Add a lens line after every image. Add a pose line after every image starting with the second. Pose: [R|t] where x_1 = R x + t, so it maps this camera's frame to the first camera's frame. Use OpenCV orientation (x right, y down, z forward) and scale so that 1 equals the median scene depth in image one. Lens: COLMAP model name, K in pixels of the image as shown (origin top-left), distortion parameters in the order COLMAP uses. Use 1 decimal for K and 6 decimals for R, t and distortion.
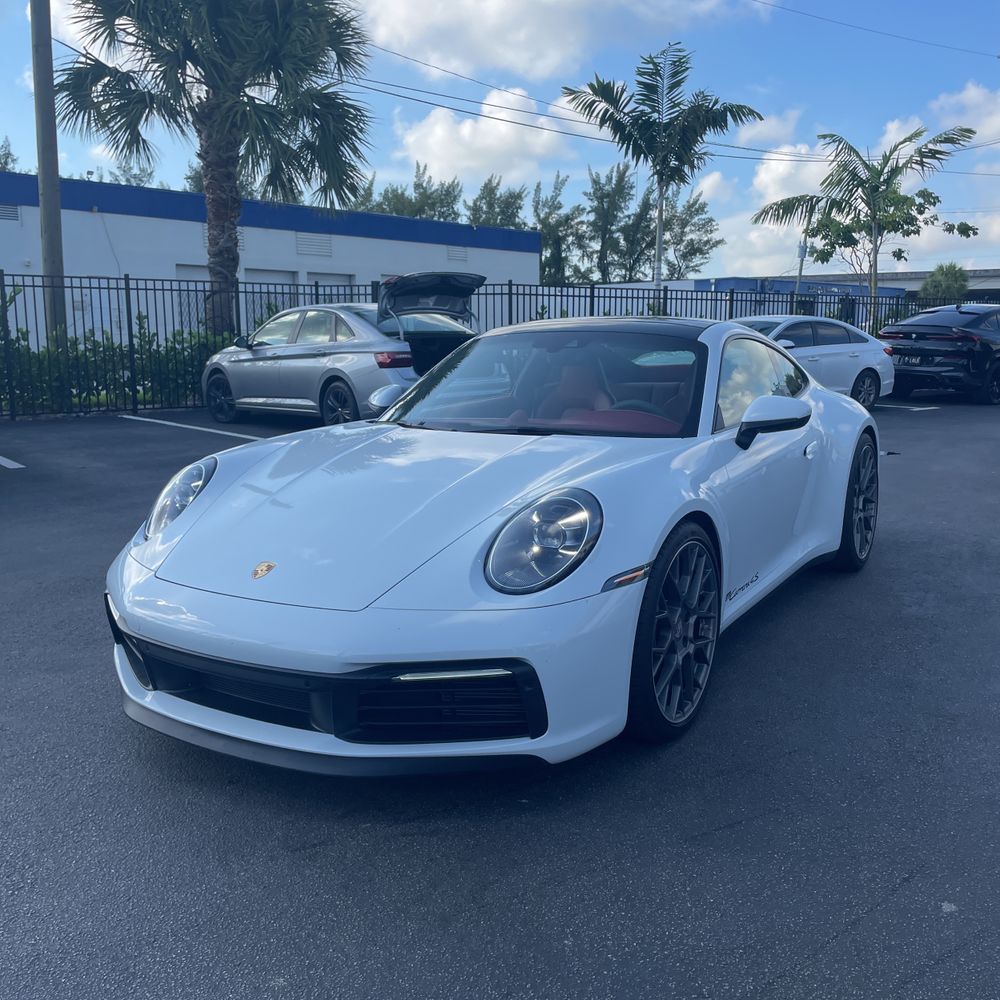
lens RADIAL K [[1018.1, 0, 506.3], [0, 1018.1, 492.5], [0, 0, 1]] dist [0.011087, 0.000000]
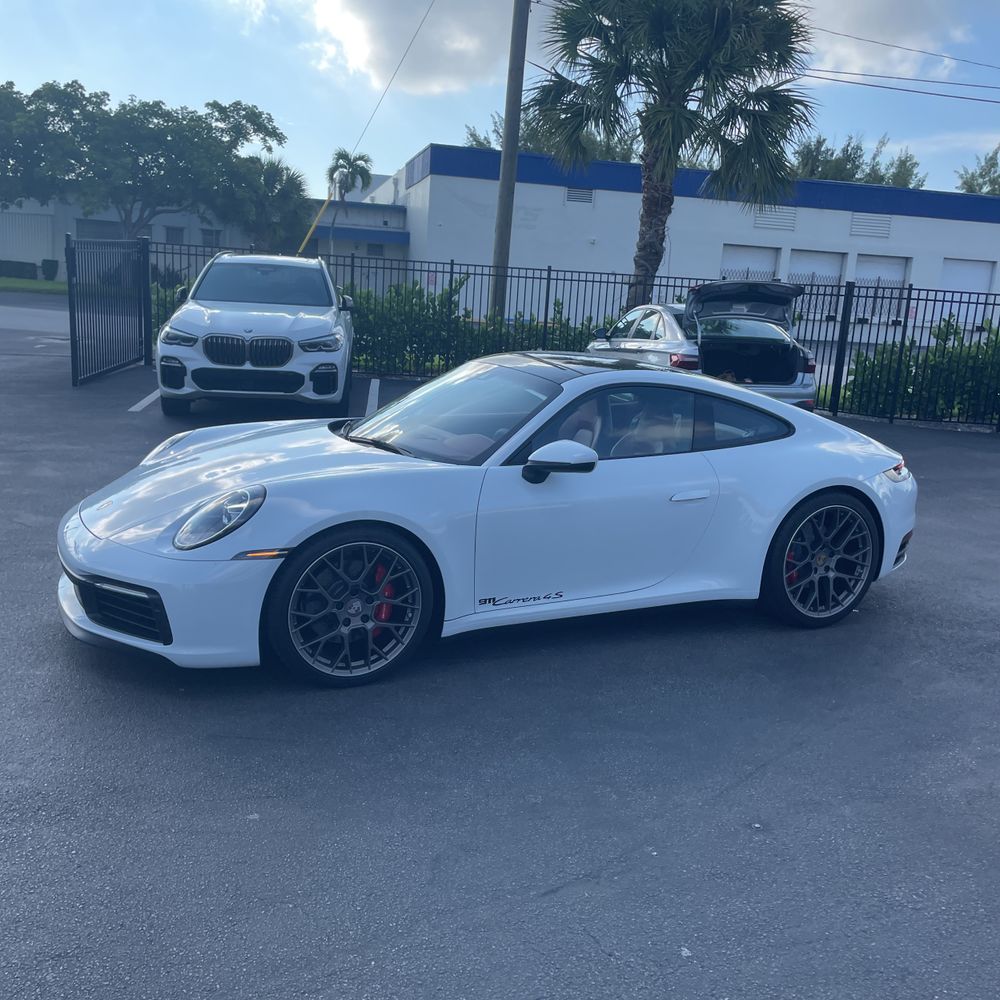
lens RADIAL K [[1018.1, 0, 508.6], [0, 1018.1, 496.2], [0, 0, 1]] dist [0.011087, 0.000000]
pose [[0.833305, 0.157417, -0.529927, 0.240593], [-0.141207, 0.987412, 0.071268, -0.030514], [0.534475, 0.015441, 0.845043, -0.000321]]
